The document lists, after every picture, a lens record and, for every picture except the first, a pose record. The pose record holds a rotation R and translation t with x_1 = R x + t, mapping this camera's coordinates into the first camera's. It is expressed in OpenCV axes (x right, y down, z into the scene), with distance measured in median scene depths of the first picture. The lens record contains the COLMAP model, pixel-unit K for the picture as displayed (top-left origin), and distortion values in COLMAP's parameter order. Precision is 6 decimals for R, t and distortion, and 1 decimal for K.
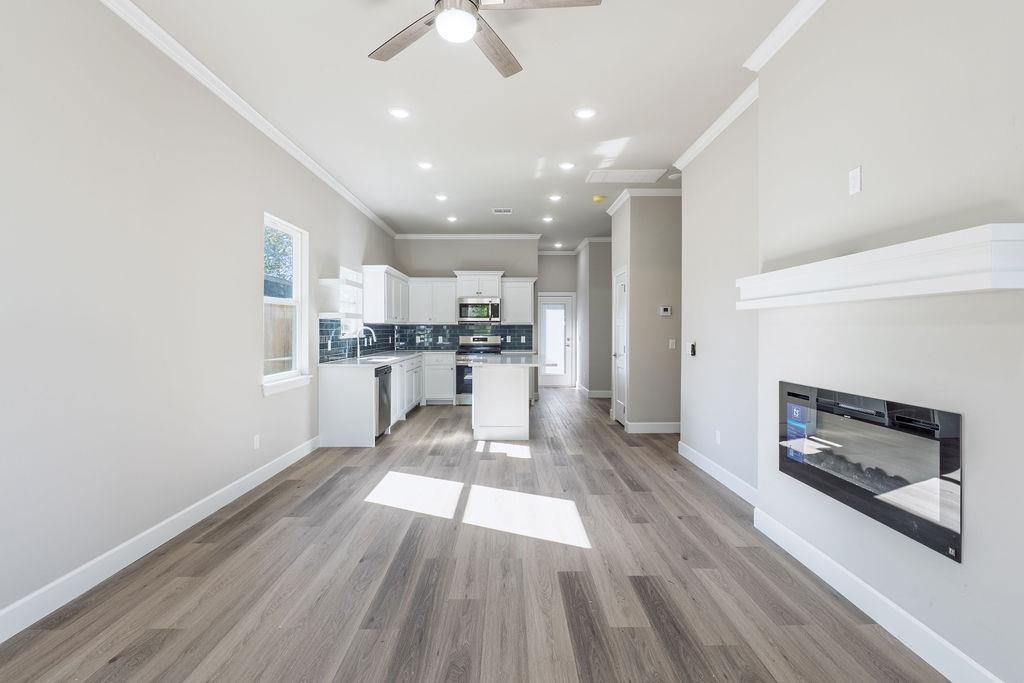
lens RADIAL K [[470.1, 0, 508.9], [0, 470.1, 336.2], [0, 0, 1]] dist [-0.012110, 0.000767]
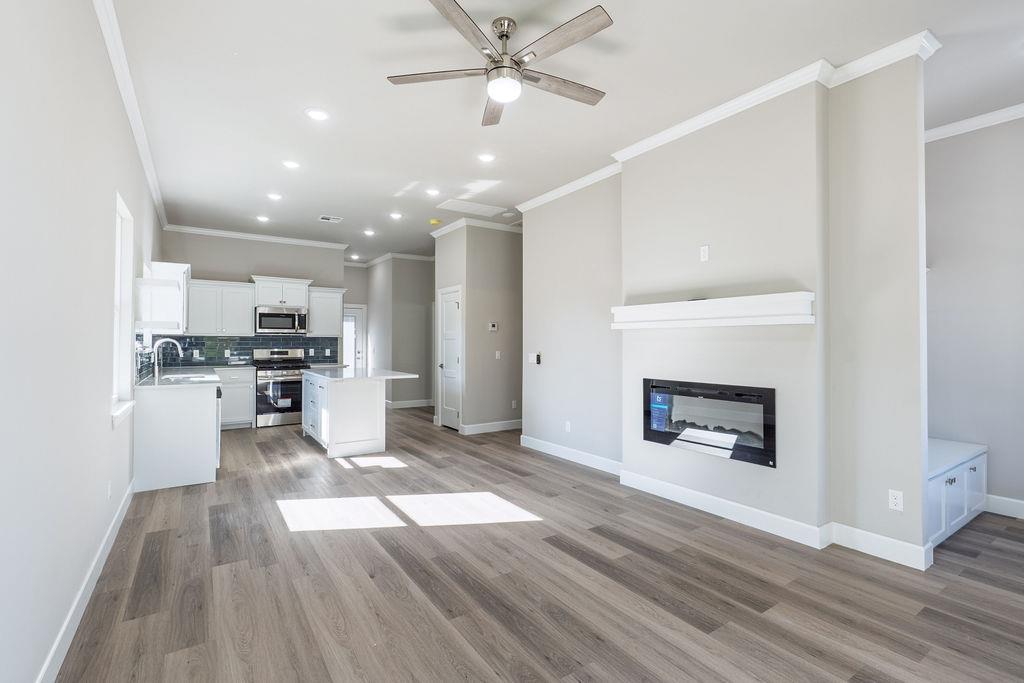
lens RADIAL K [[470.1, 0, 510.0], [0, 470.1, 338.9], [0, 0, 1]] dist [-0.012110, 0.000767]
pose [[0.833197, 0.005681, 0.552947, -0.403690], [0.005464, 0.999814, -0.018505, -0.002225], [-0.552950, 0.018439, 0.833011, 0.002971]]
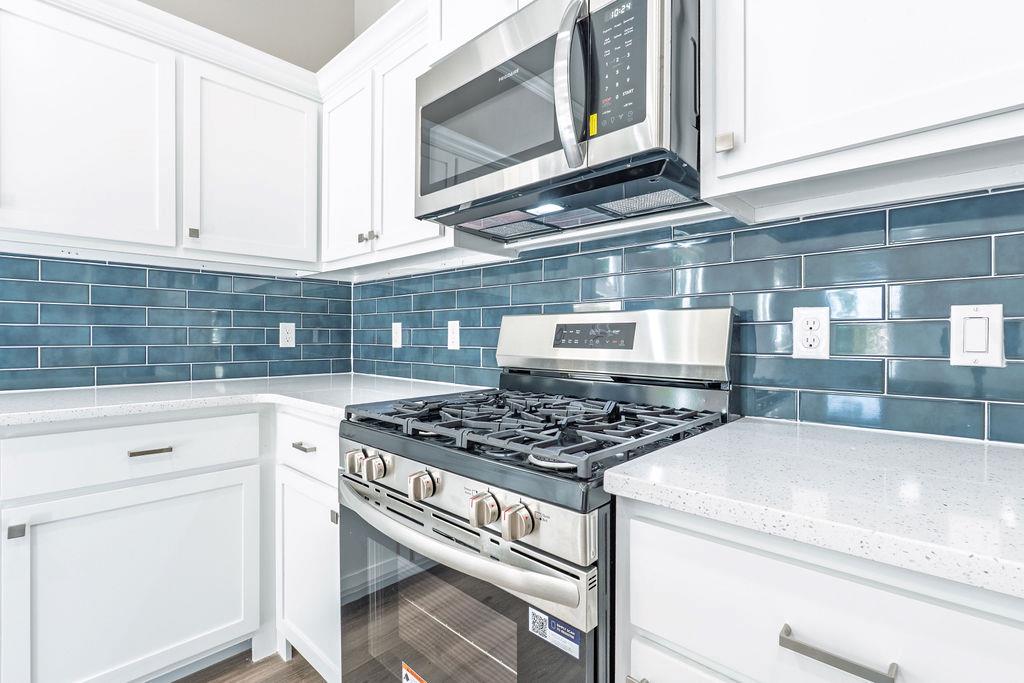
lens RADIAL K [[470.1, 0, 519.6], [0, 470.1, 340.1], [0, 0, 1]] dist [-0.012110, 0.000767]
pose [[0.730286, 0.008996, -0.683082, 0.058893], [-0.012692, 0.999919, -0.000400, 0.019002], [0.683024, 0.008962, 0.730341, 1.844023]]
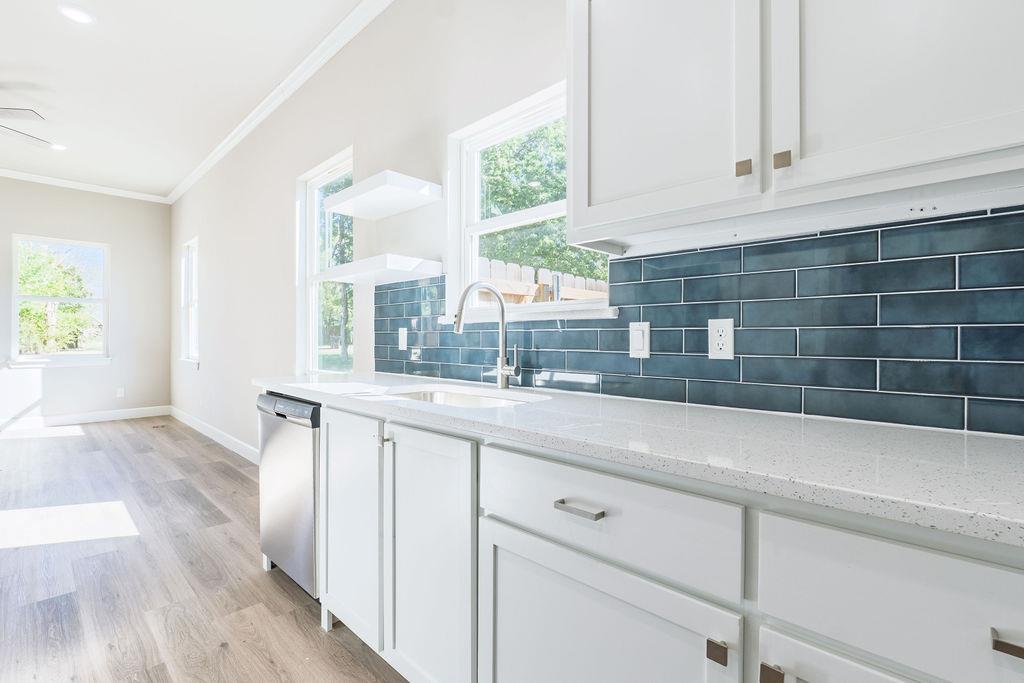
lens RADIAL K [[470.1, 0, 504.9], [0, 470.1, 337.7], [0, 0, 1]] dist [-0.012110, 0.000767]
pose [[-0.702779, -0.004277, -0.711395, -0.173636], [-0.013819, 0.999875, 0.007640, 0.018391], [0.711274, 0.015200, -0.702751, 1.888309]]
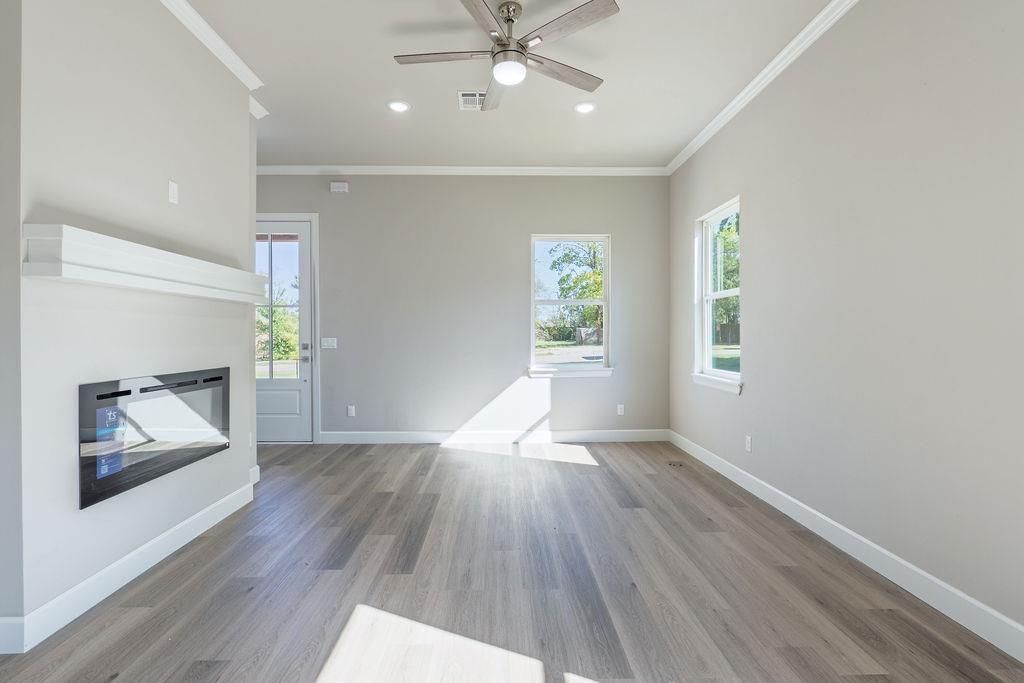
lens RADIAL K [[470.1, 0, 510.9], [0, 470.1, 339.9], [0, 0, 1]] dist [-0.012110, 0.000767]
pose [[-0.999666, 0.000697, -0.025853, -0.043725], [0.000148, 0.999775, 0.021223, 0.008072], [0.025862, 0.021212, -0.999440, 1.196765]]
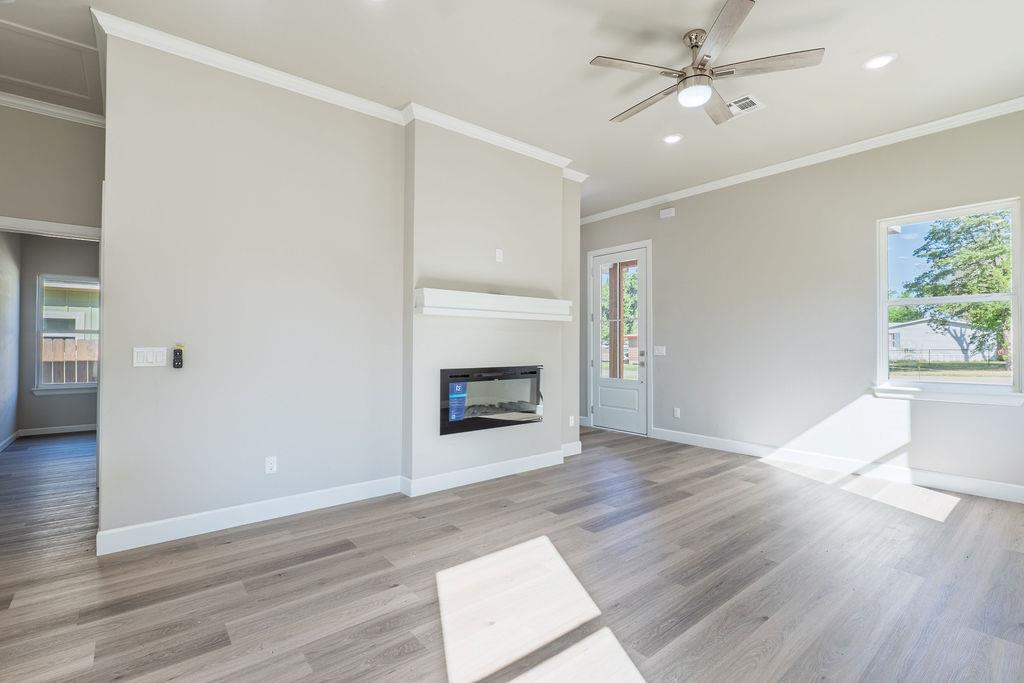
lens RADIAL K [[470.1, 0, 516.3], [0, 470.1, 335.8], [0, 0, 1]] dist [-0.012110, 0.000767]
pose [[-0.638751, 0.011369, 0.769330, -0.424251], [0.006002, 0.999934, -0.009793, 0.009307], [-0.769390, -0.001638, -0.638777, 1.180010]]
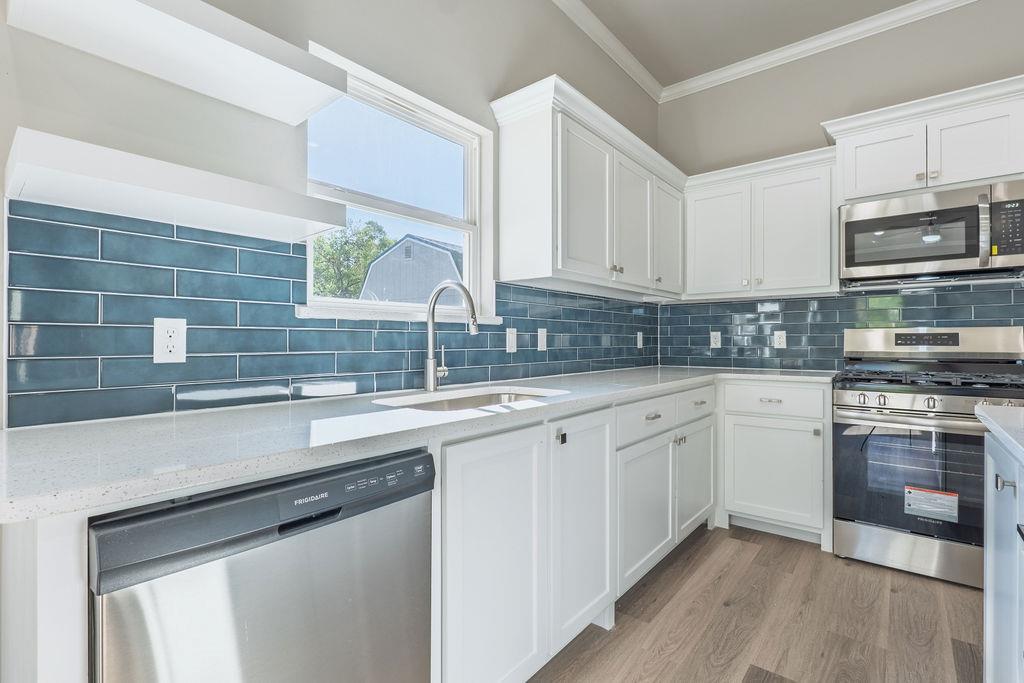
lens RADIAL K [[470.1, 0, 510.0], [0, 470.1, 339.1], [0, 0, 1]] dist [-0.012110, 0.000767]
pose [[0.764962, -0.002631, -0.644070, -0.154731], [-0.008037, 0.999875, -0.013629, 0.028130], [0.644025, 0.015602, 0.764845, 1.265475]]
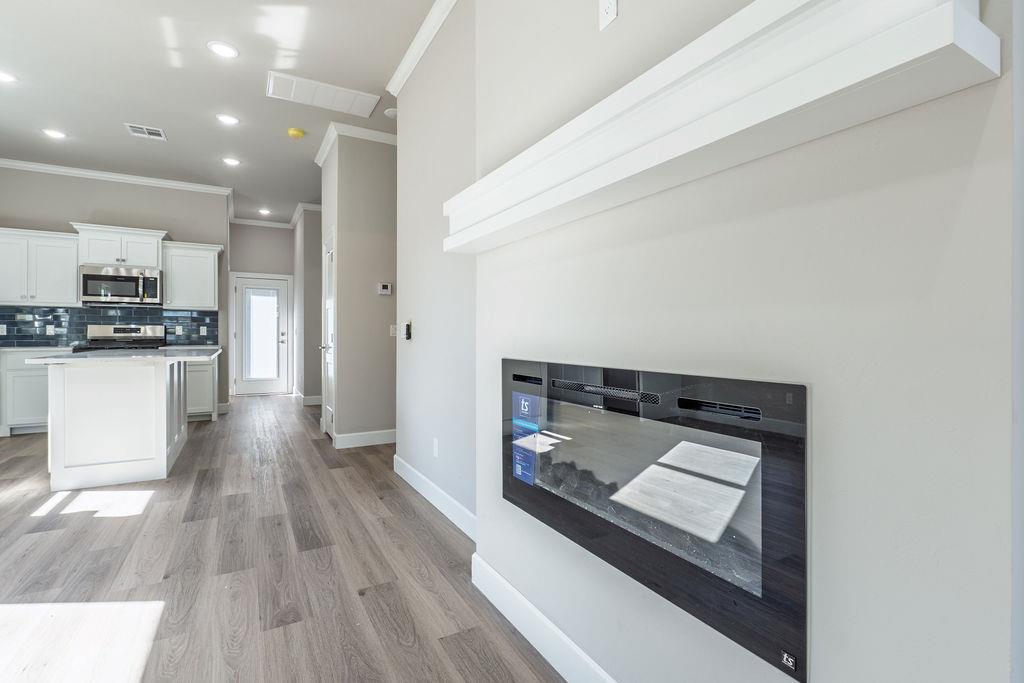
lens RADIAL K [[470.1, 0, 514.7], [0, 470.1, 339.9], [0, 0, 1]] dist [-0.012110, 0.000767]
pose [[0.867190, -0.000962, 0.497976, 0.187488], [0.002157, 0.999996, -0.001824, 0.049077], [-0.497972, 0.002656, 0.867189, 0.298354]]
